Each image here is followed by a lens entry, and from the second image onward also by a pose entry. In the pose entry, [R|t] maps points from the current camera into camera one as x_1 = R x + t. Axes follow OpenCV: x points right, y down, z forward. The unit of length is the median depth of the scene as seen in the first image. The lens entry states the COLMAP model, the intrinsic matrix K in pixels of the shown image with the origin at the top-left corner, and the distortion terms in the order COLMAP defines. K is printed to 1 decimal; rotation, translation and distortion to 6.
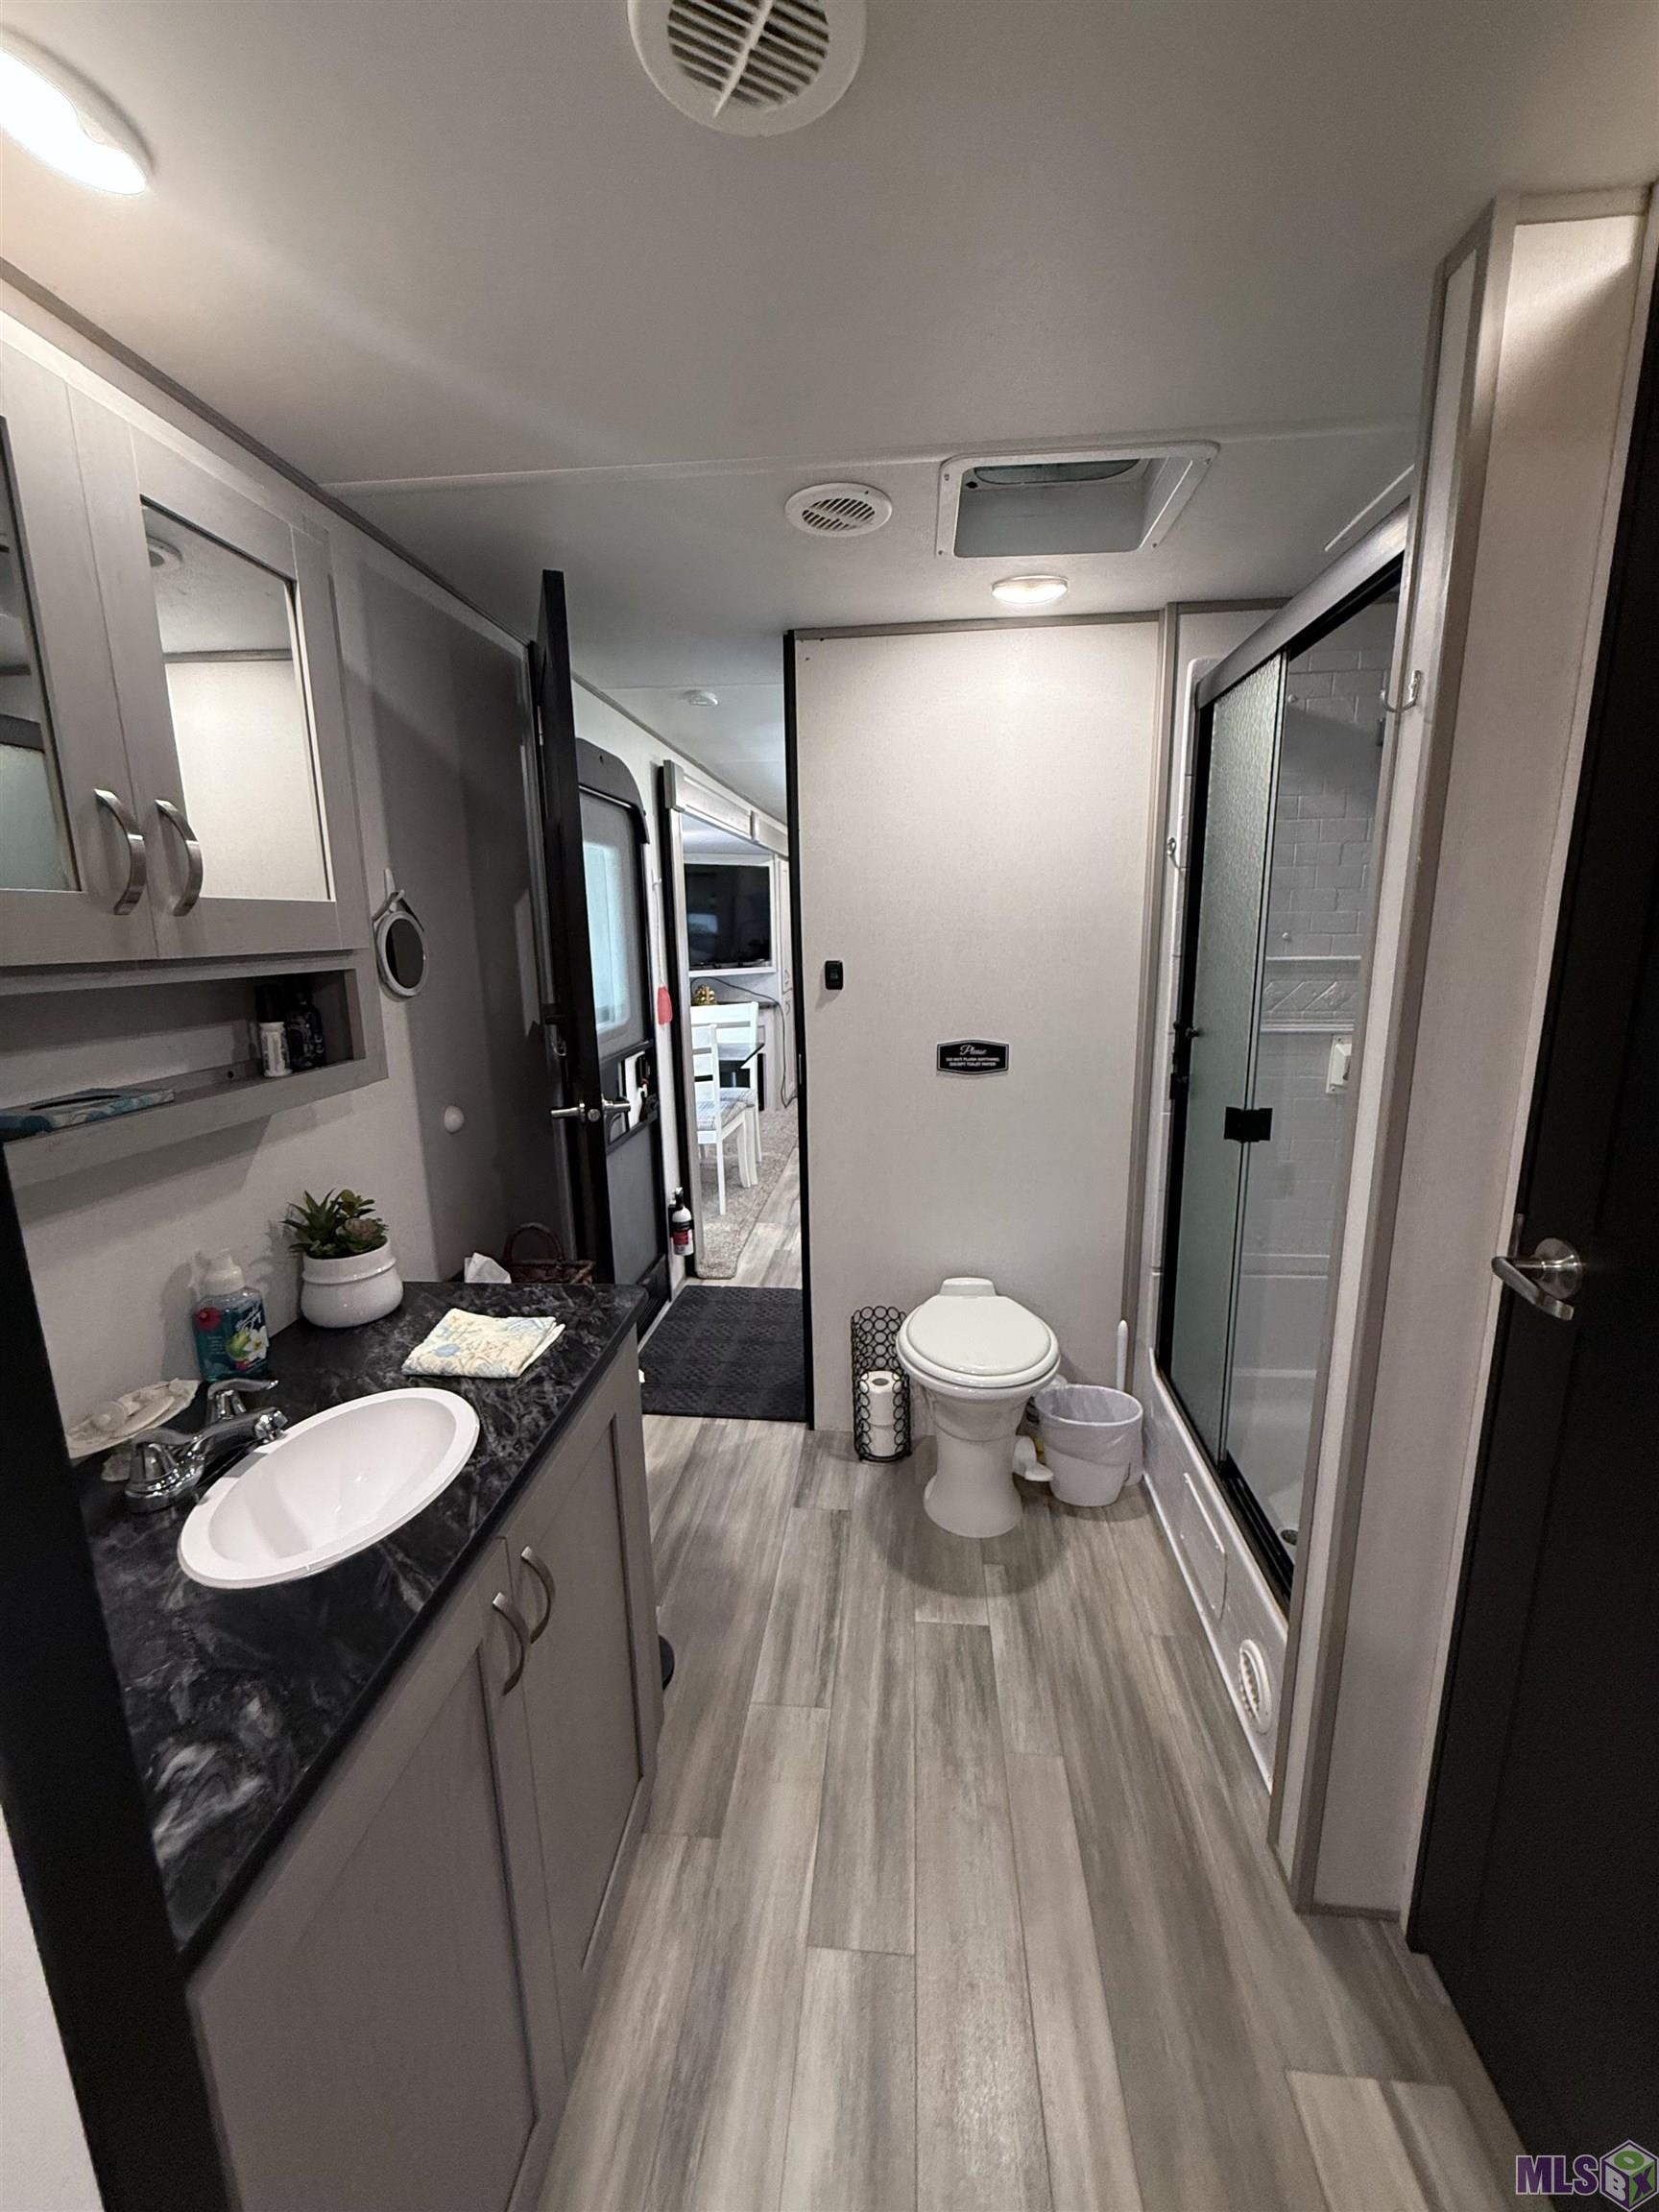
lens RADIAL K [[883.0, 0, 829.5], [0, 883.0, 1106.0], [0, 0, 1]] dist [-0.002897, 0.000996]
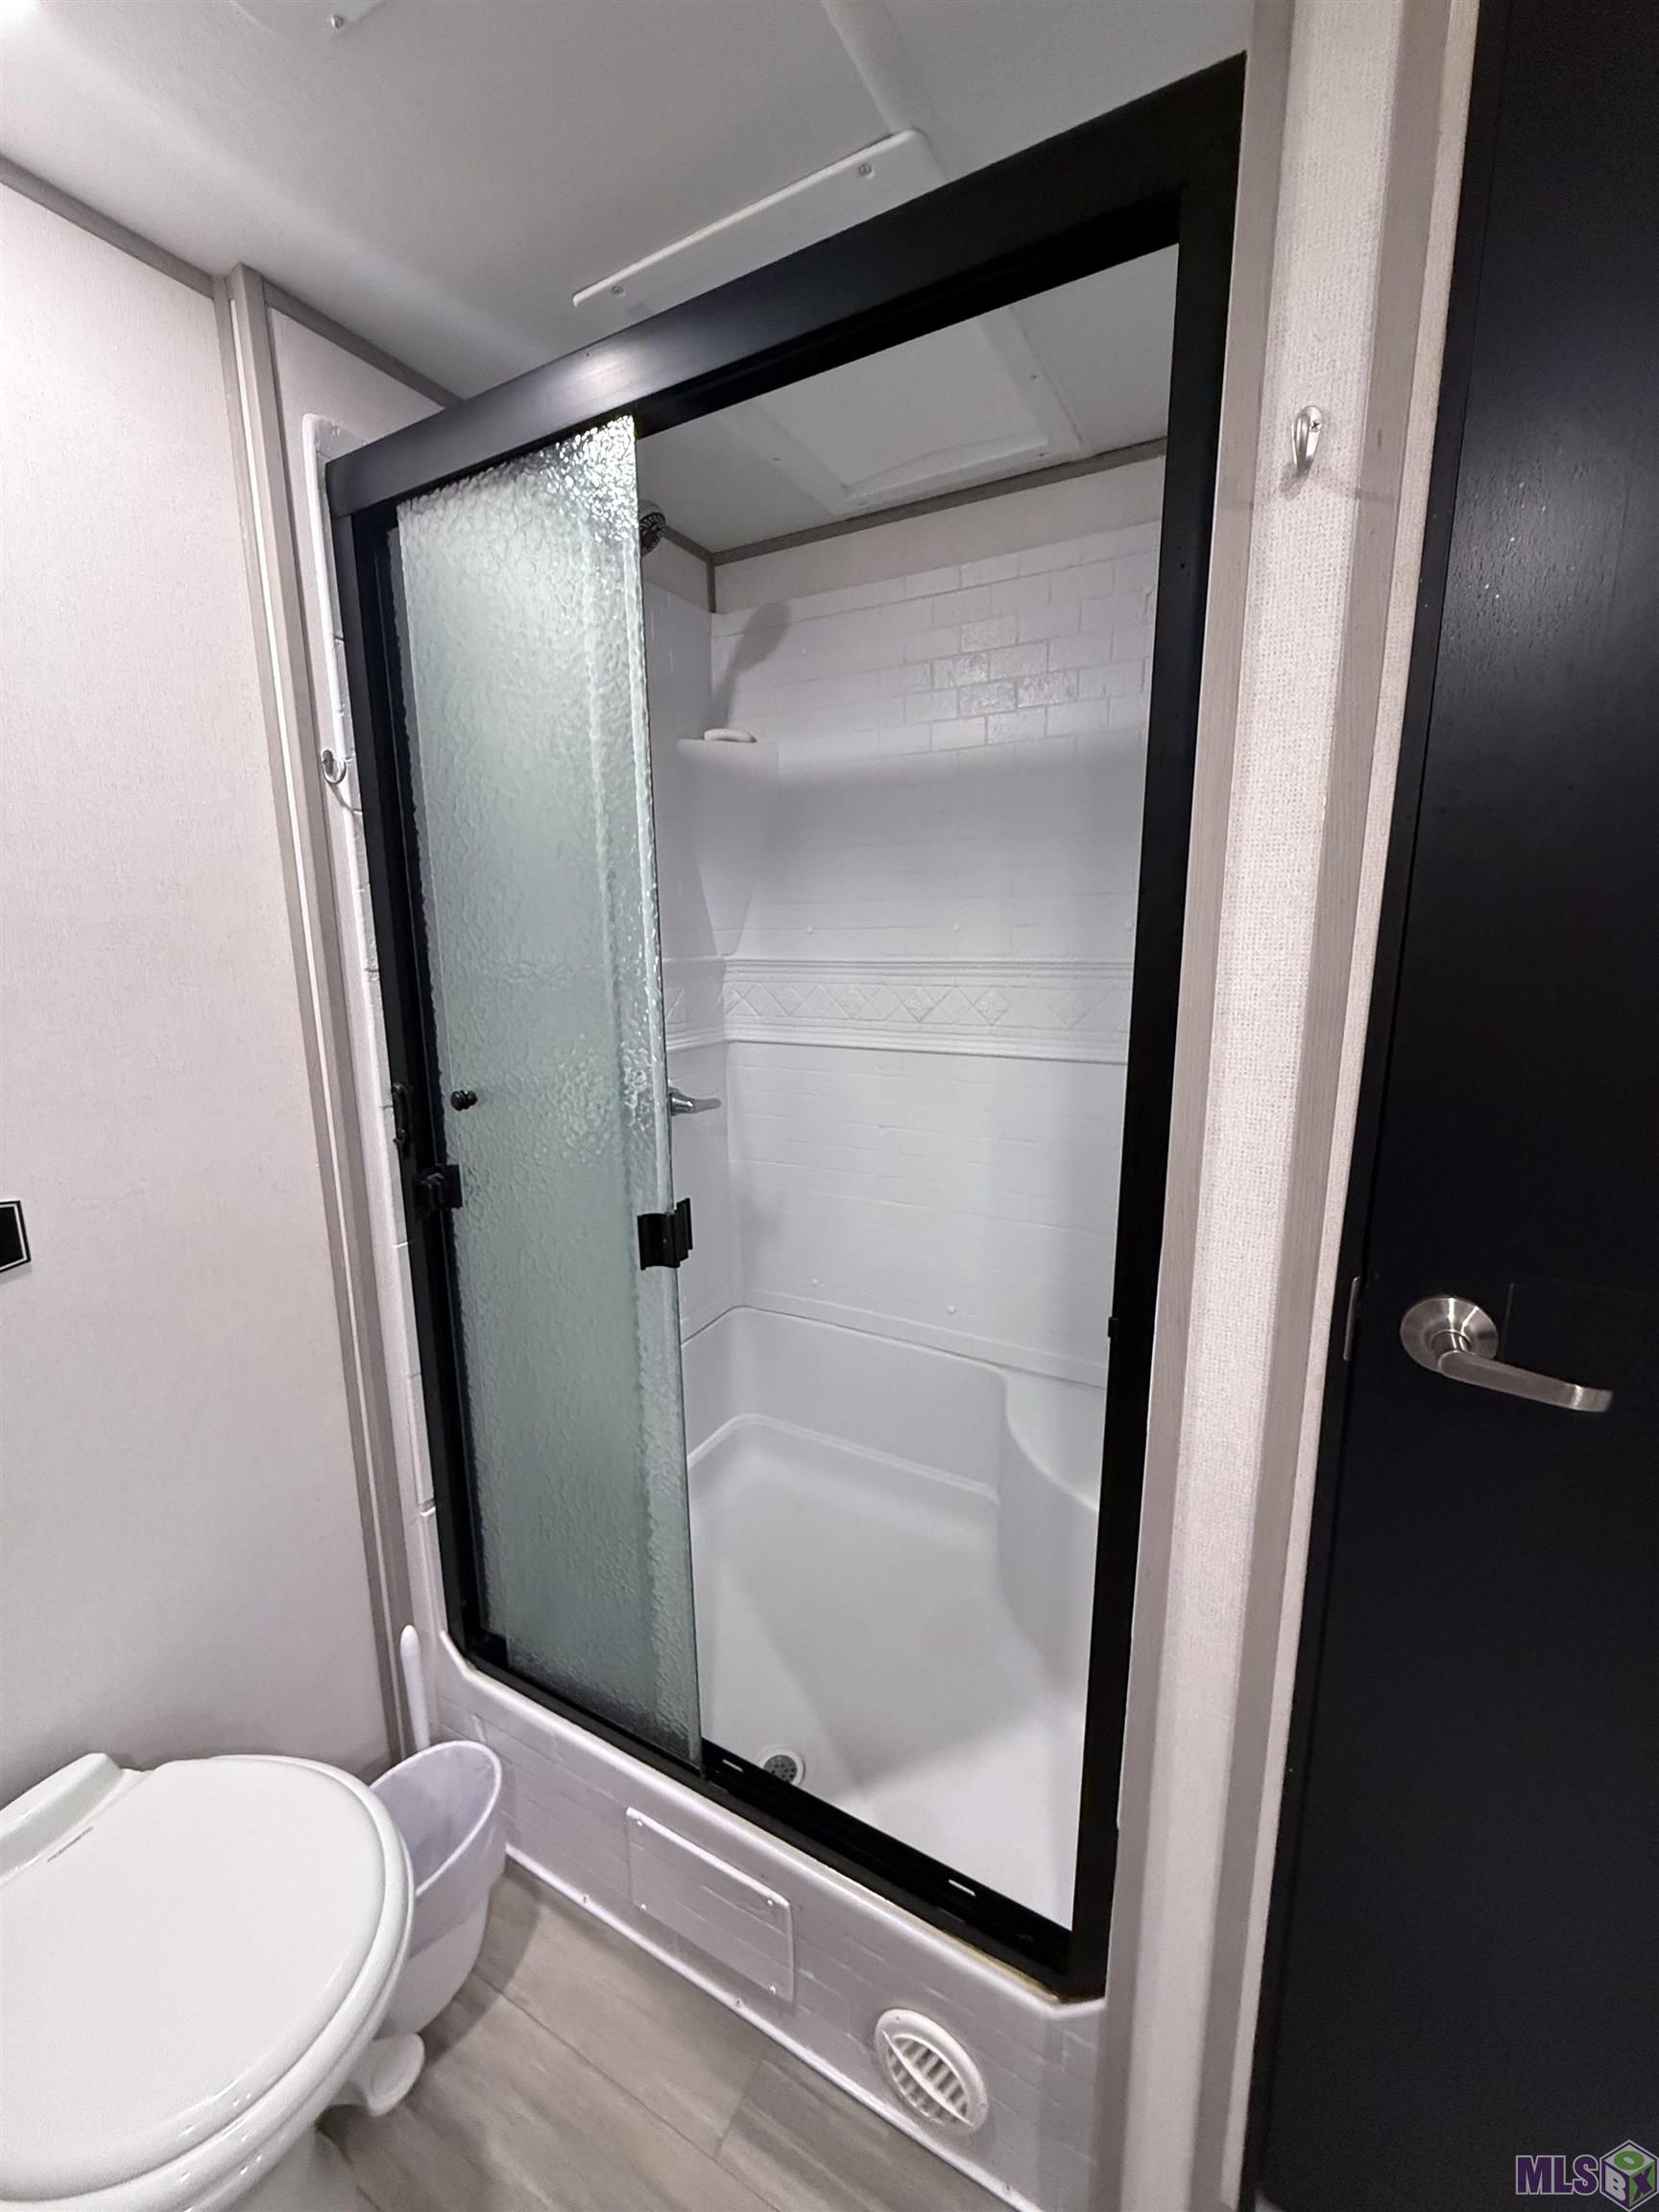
lens RADIAL K [[883.0, 0, 829.5], [0, 883.0, 1106.0], [0, 0, 1]] dist [-0.002897, 0.000996]
pose [[0.393384, -0.162218, 0.904950, -0.013152], [0.193003, 0.976948, 0.091226, -0.086841], [-0.898887, 0.138771, 0.415625, 0.560508]]
